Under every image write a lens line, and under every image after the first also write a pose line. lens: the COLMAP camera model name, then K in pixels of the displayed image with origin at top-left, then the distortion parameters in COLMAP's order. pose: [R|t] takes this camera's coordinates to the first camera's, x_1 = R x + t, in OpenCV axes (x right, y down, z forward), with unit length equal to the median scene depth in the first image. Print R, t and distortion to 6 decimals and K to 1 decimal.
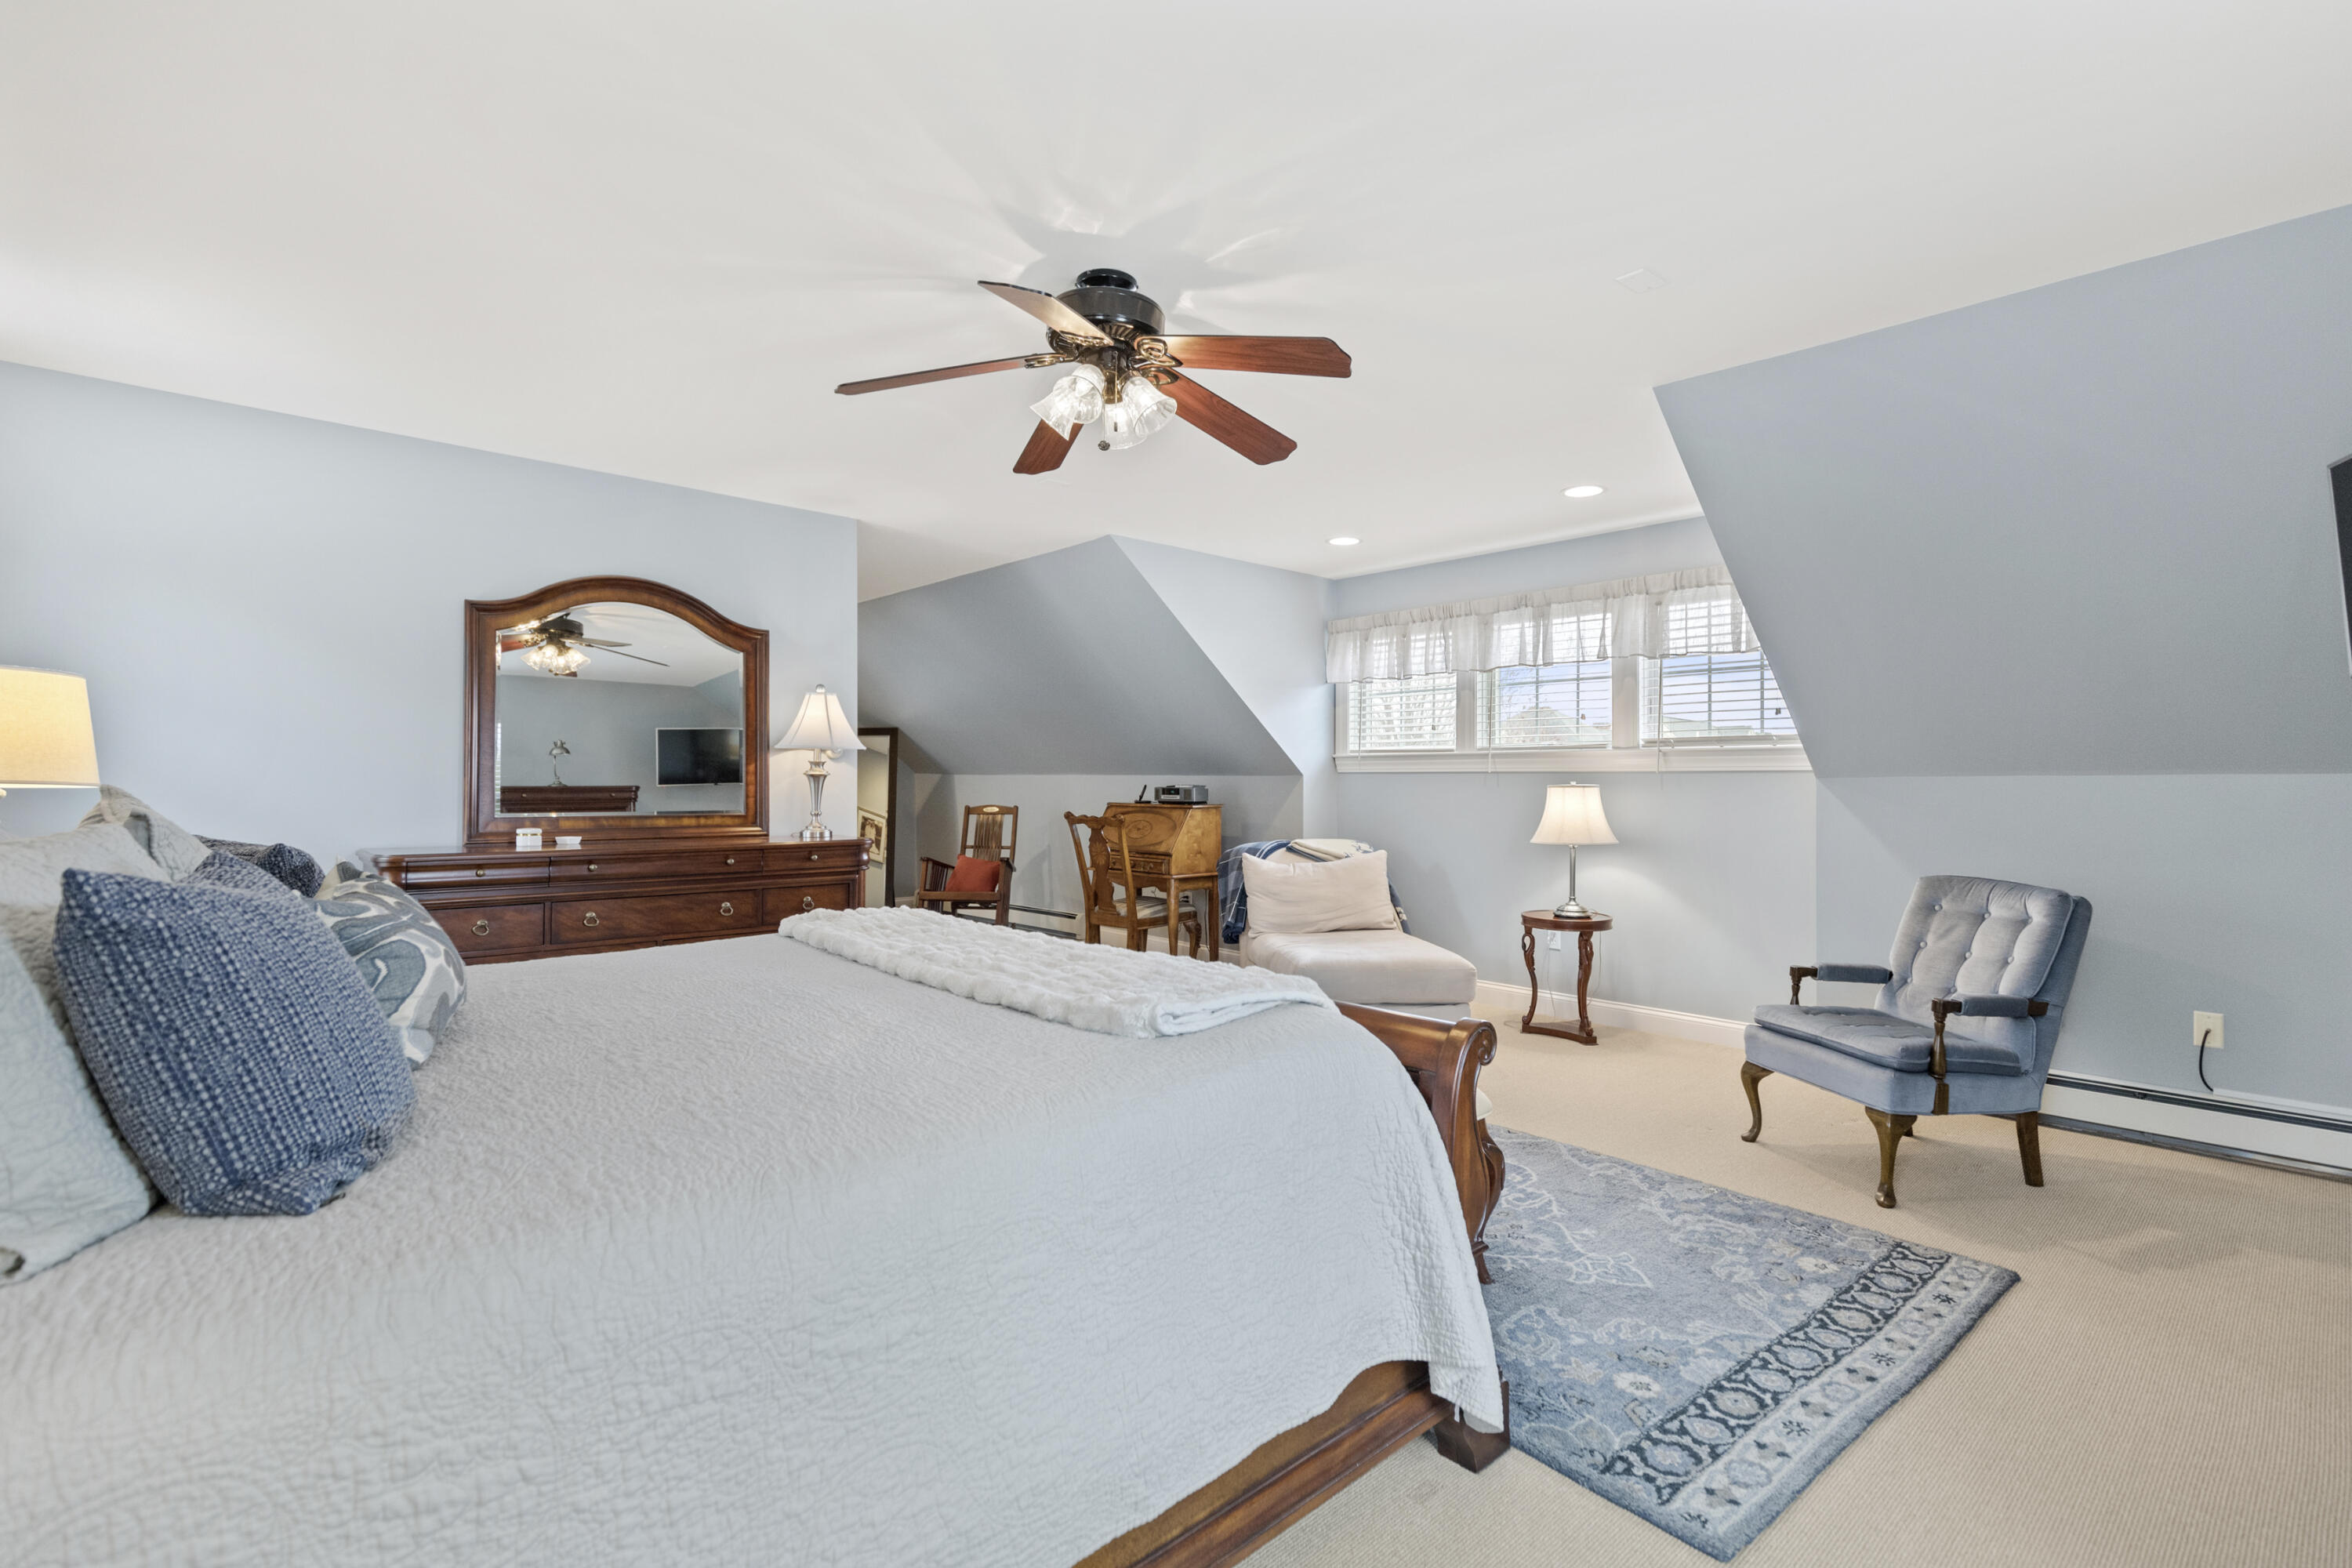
lens RADIAL K [[1069.3, 0, 1176.5], [0, 1069.3, 782.5], [0, 0, 1]] dist [0.008059, 0.000064]
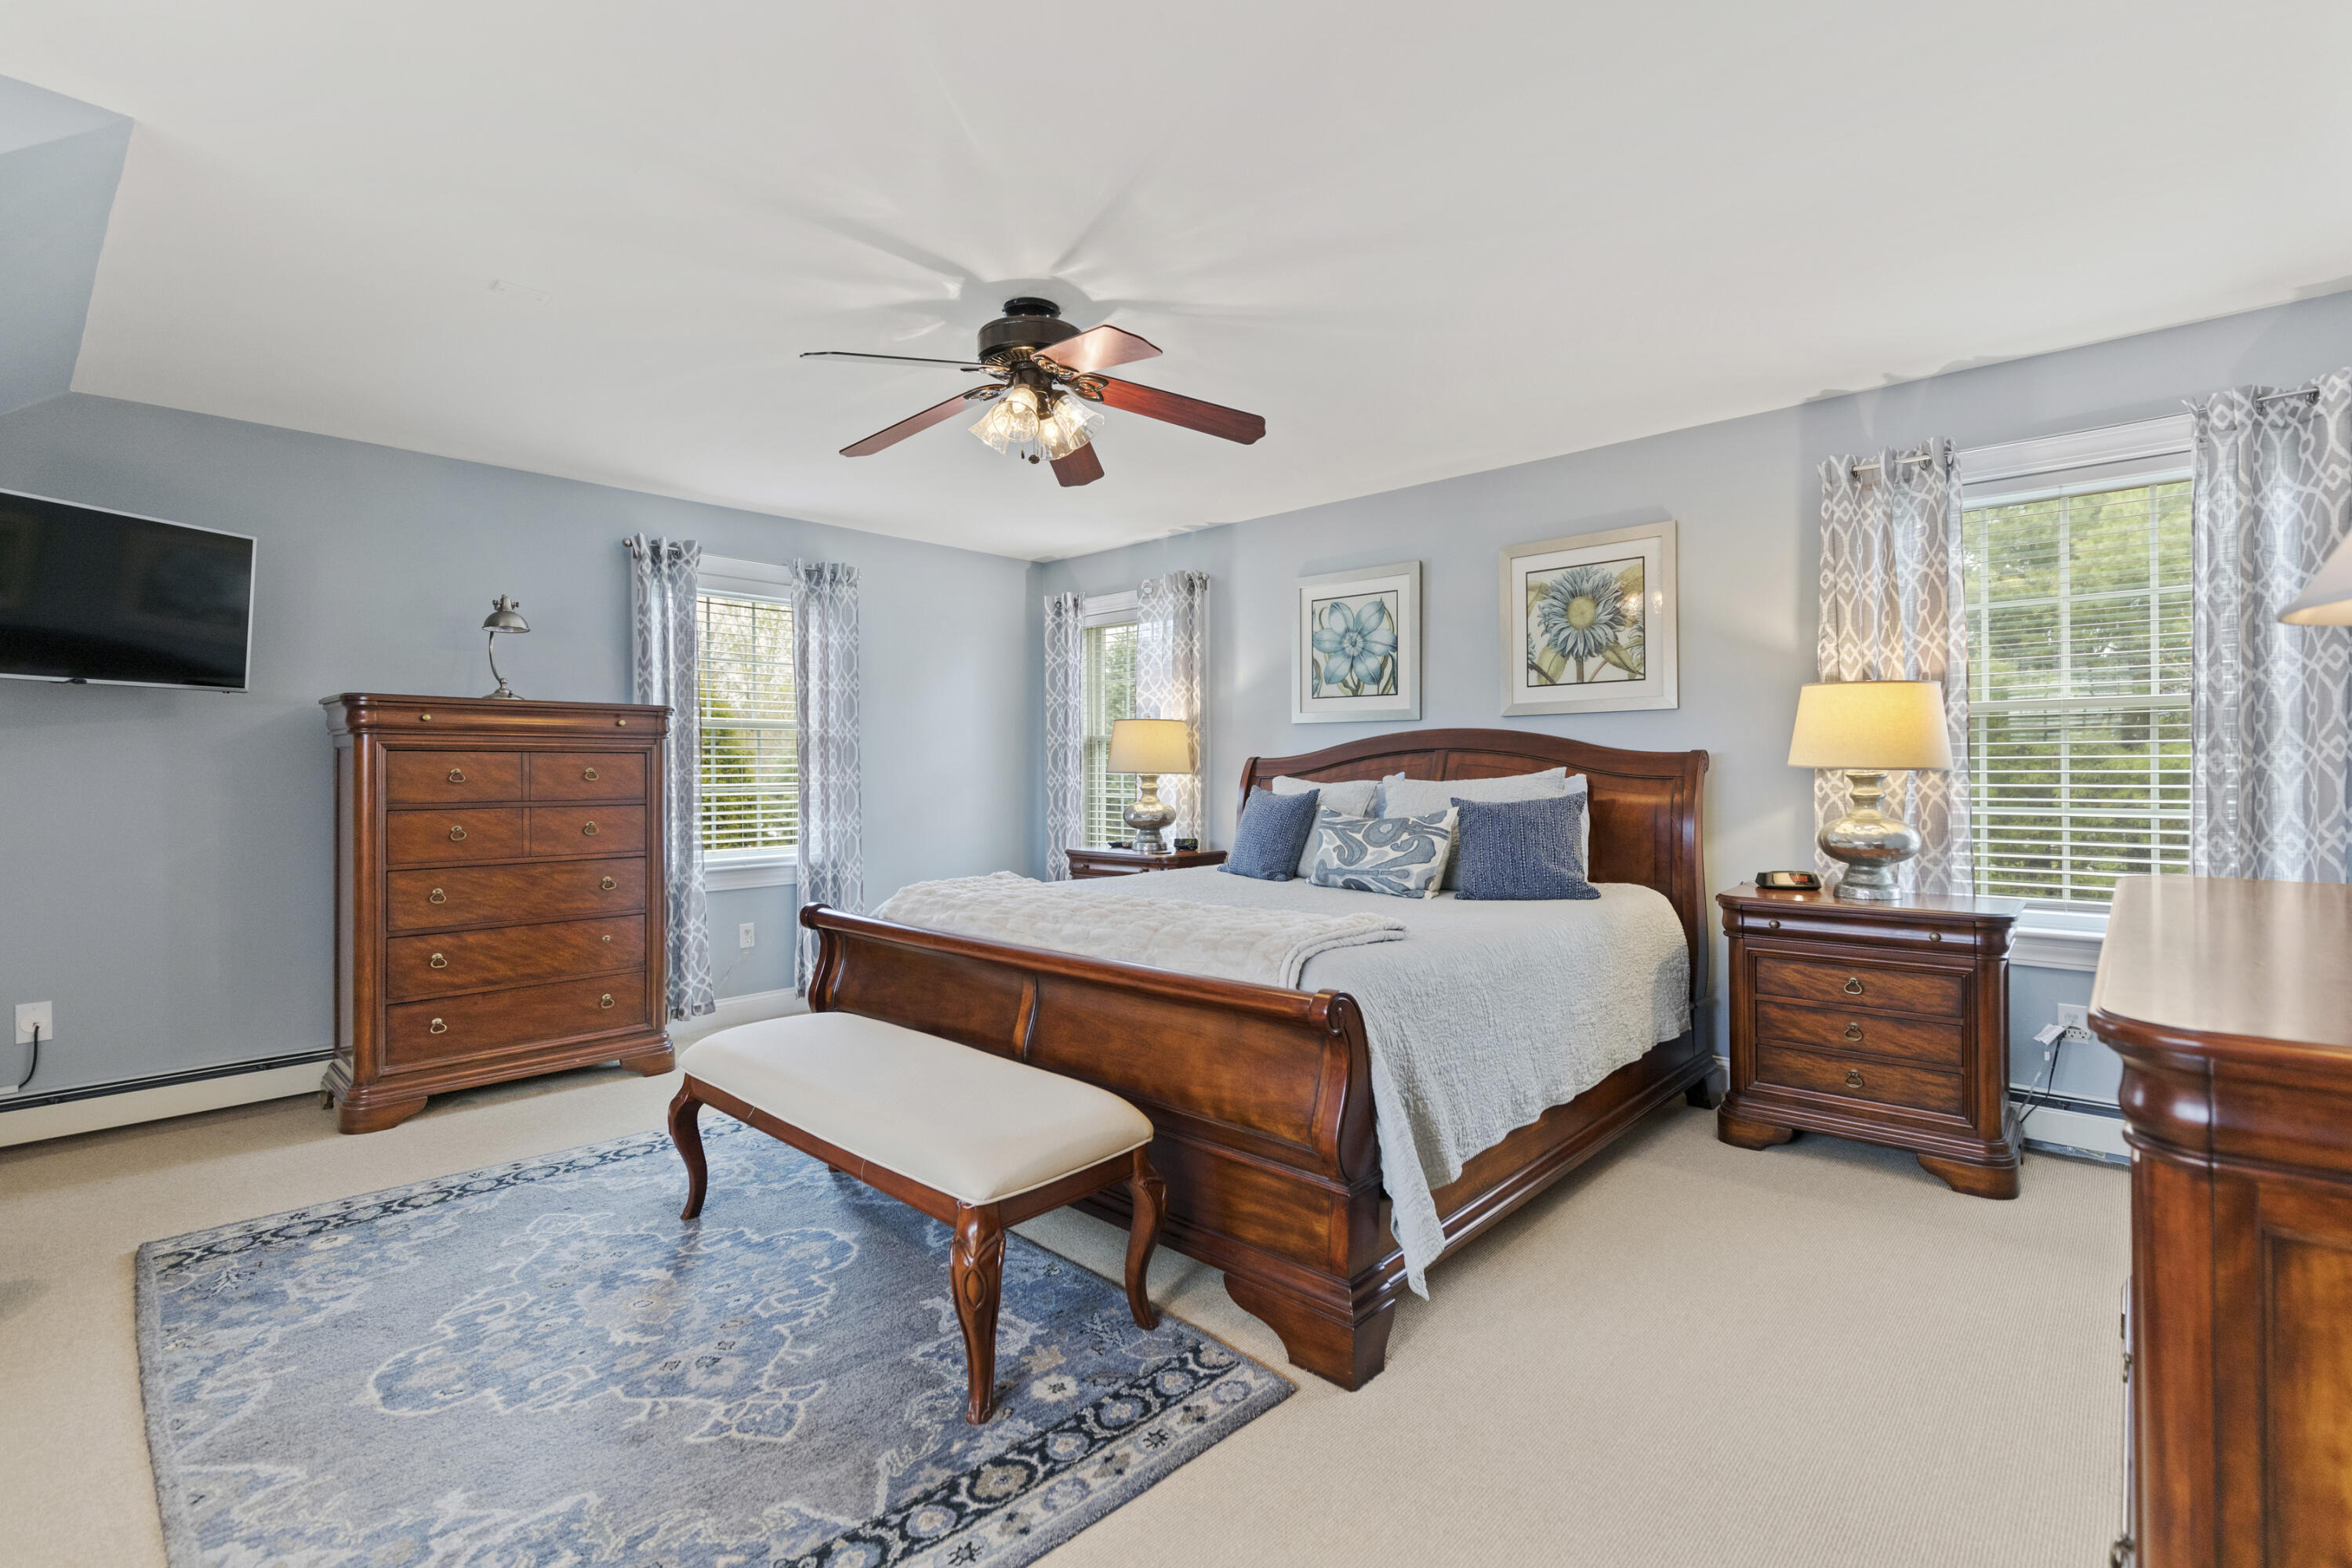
lens RADIAL K [[1069.3, 0, 1174.5], [0, 1069.3, 775.1], [0, 0, 1]] dist [0.008059, 0.000064]
pose [[-0.994933, -0.001554, -0.100531, -0.106280], [-0.001470, 0.999999, -0.000913, 0.003788], [0.100532, -0.000761, -0.994933, 2.202679]]
